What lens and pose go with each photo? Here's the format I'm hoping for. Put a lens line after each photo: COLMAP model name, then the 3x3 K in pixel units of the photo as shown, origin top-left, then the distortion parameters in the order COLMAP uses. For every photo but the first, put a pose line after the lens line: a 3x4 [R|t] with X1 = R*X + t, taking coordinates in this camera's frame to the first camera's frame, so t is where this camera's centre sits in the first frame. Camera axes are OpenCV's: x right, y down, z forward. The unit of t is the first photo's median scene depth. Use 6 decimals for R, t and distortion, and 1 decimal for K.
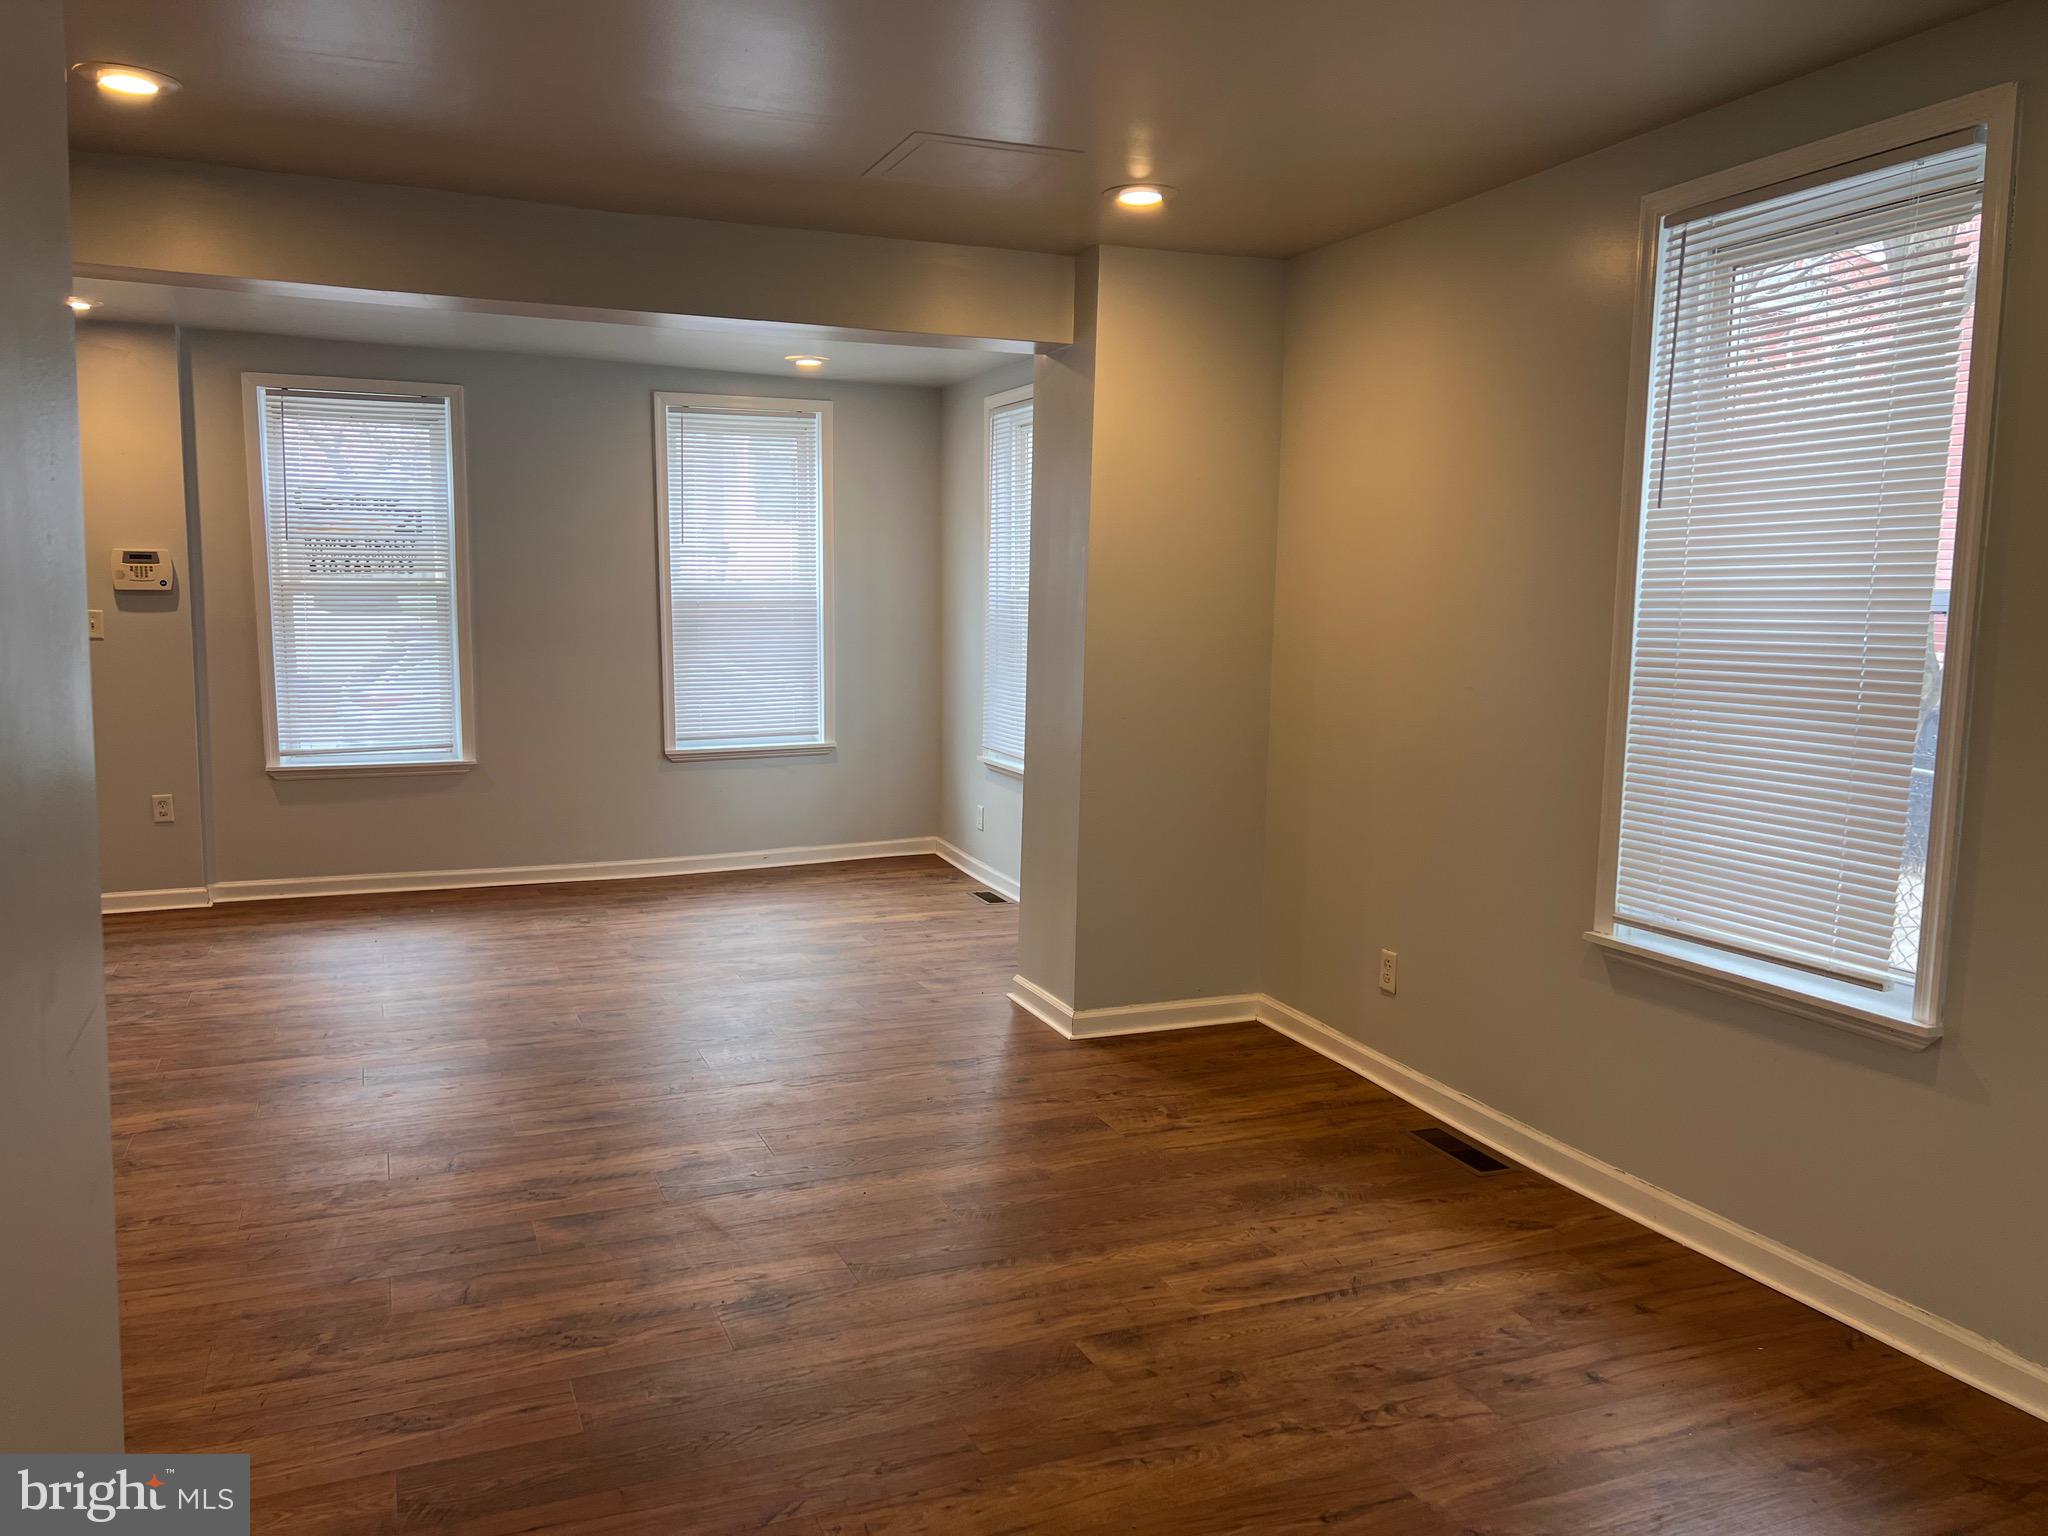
lens RADIAL K [[1528.3, 0, 1024.0], [0, 1528.3, 768.0], [0, 0, 1]] dist [0.072256, -0.073694]
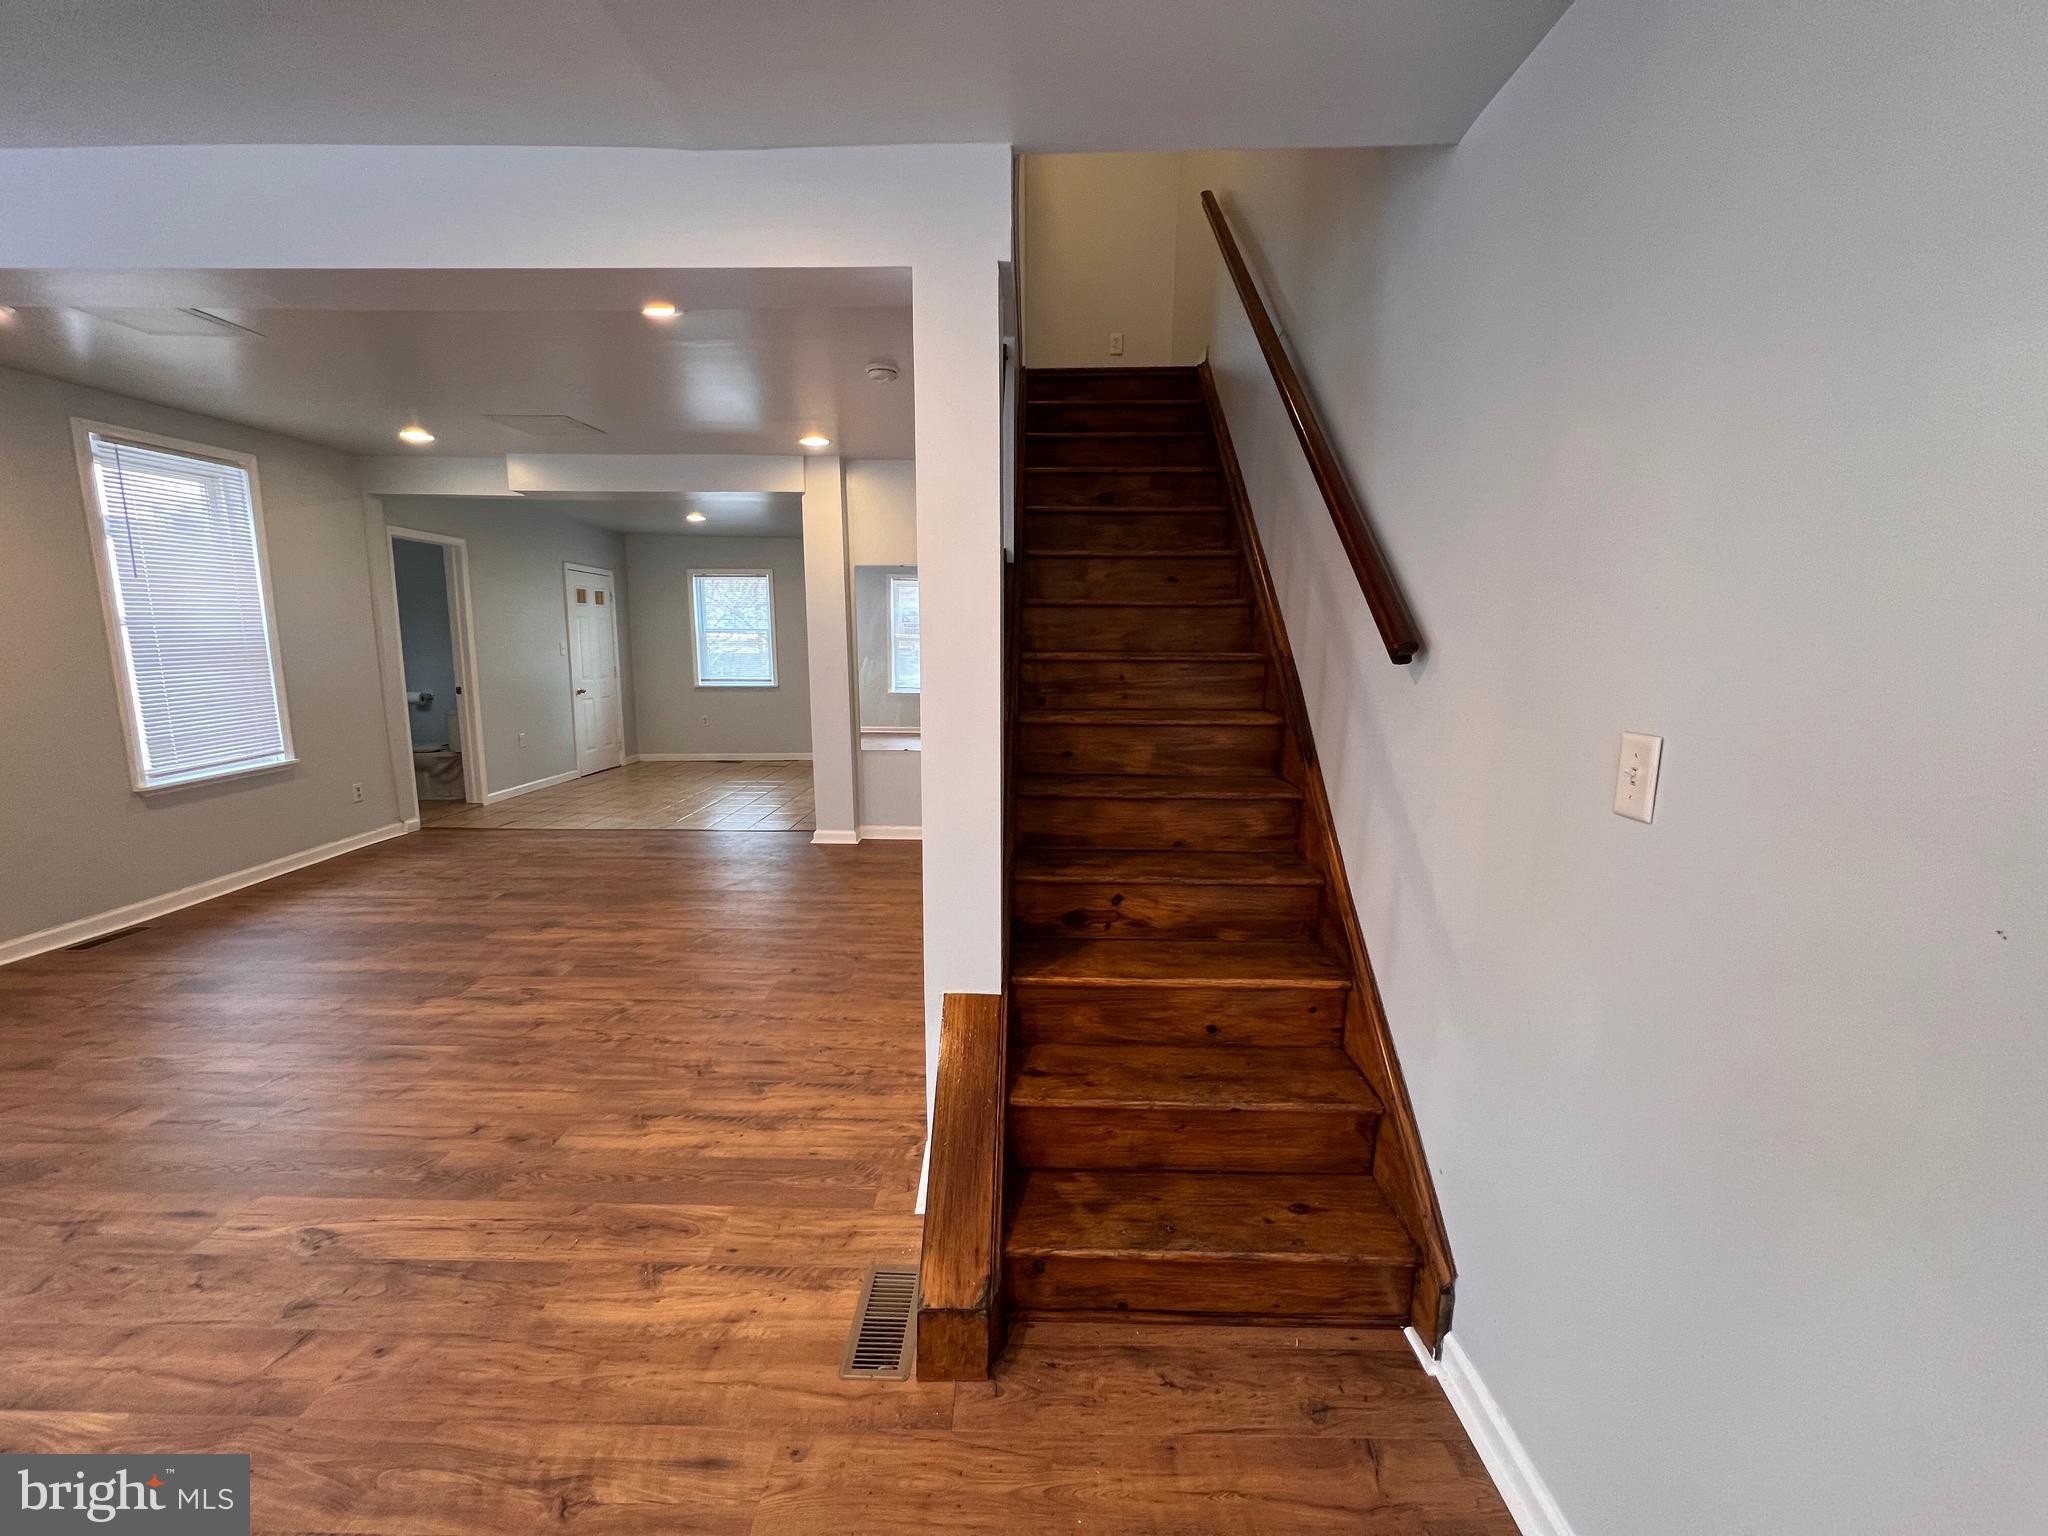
lens RADIAL K [[820.4, 0, 1021.0], [0, 820.4, 765.1], [0, 0, 1]] dist [-0.000815, 0.000583]
pose [[-0.915030, -0.087802, 0.393715, -1.020736], [0.025279, 0.961625, 0.273201, -0.171649], [-0.402594, 0.259939, -0.877696, 1.360566]]
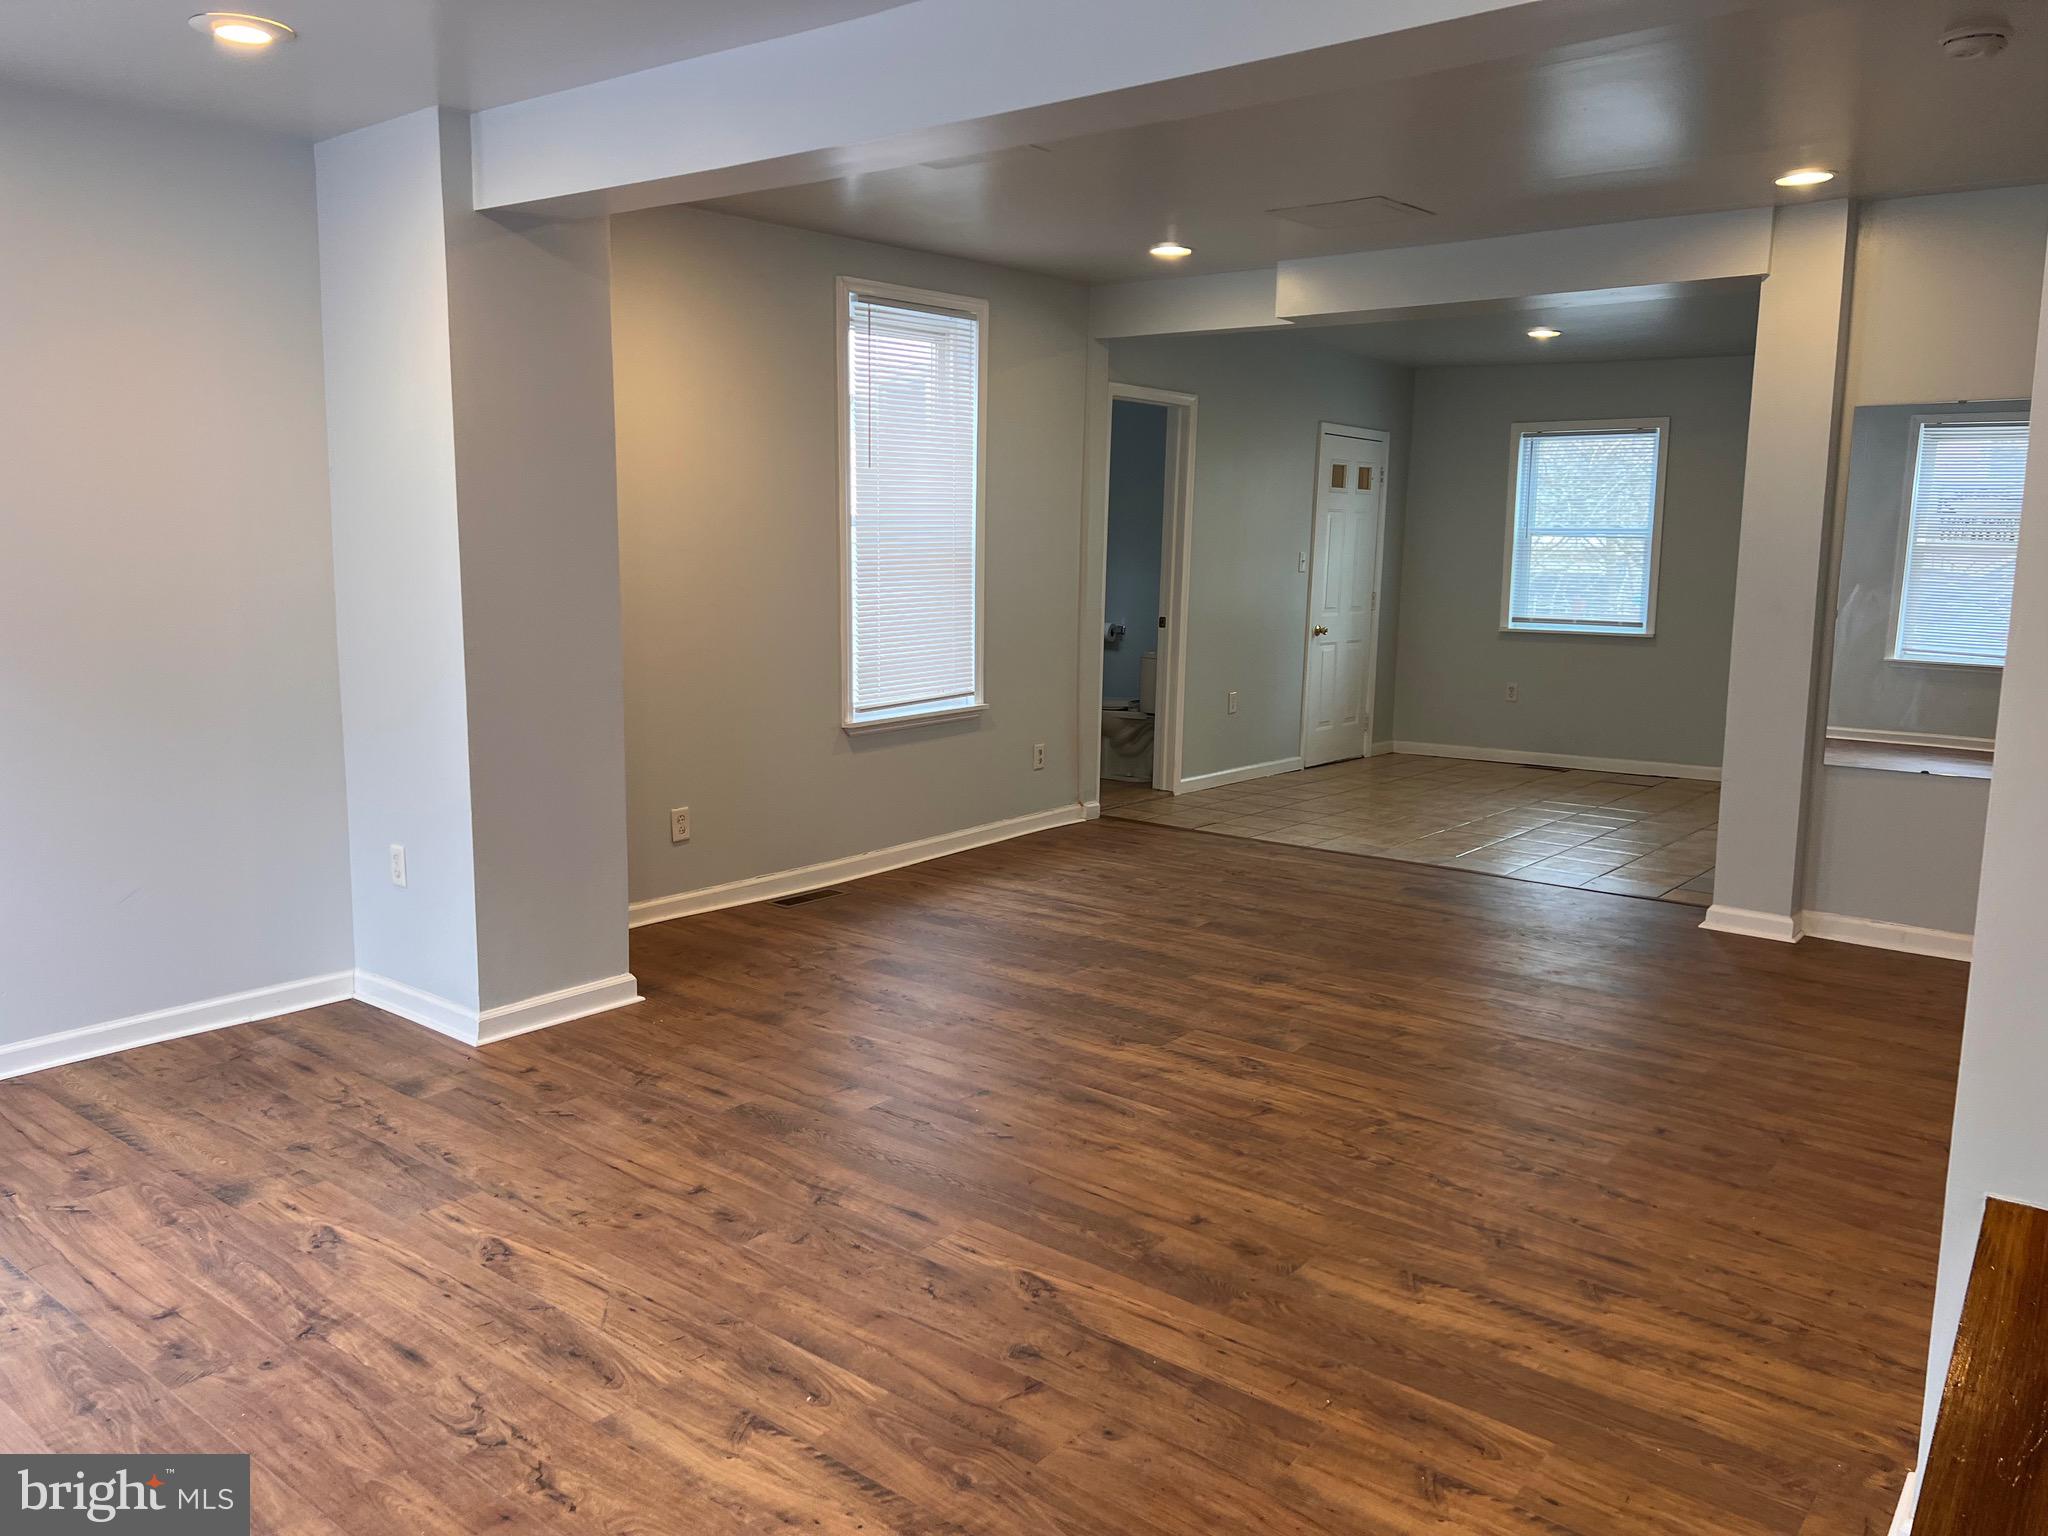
lens RADIAL K [[1536.9, 0, 1012.7], [0, 1536.9, 767.4], [0, 0, 1]] dist [0.062706, -0.070182]
pose [[-0.470208, -0.158513, 0.868204, -1.068892], [0.086887, 0.970645, 0.224274, -0.186227], [-0.878268, 0.180891, -0.442632, 1.465307]]
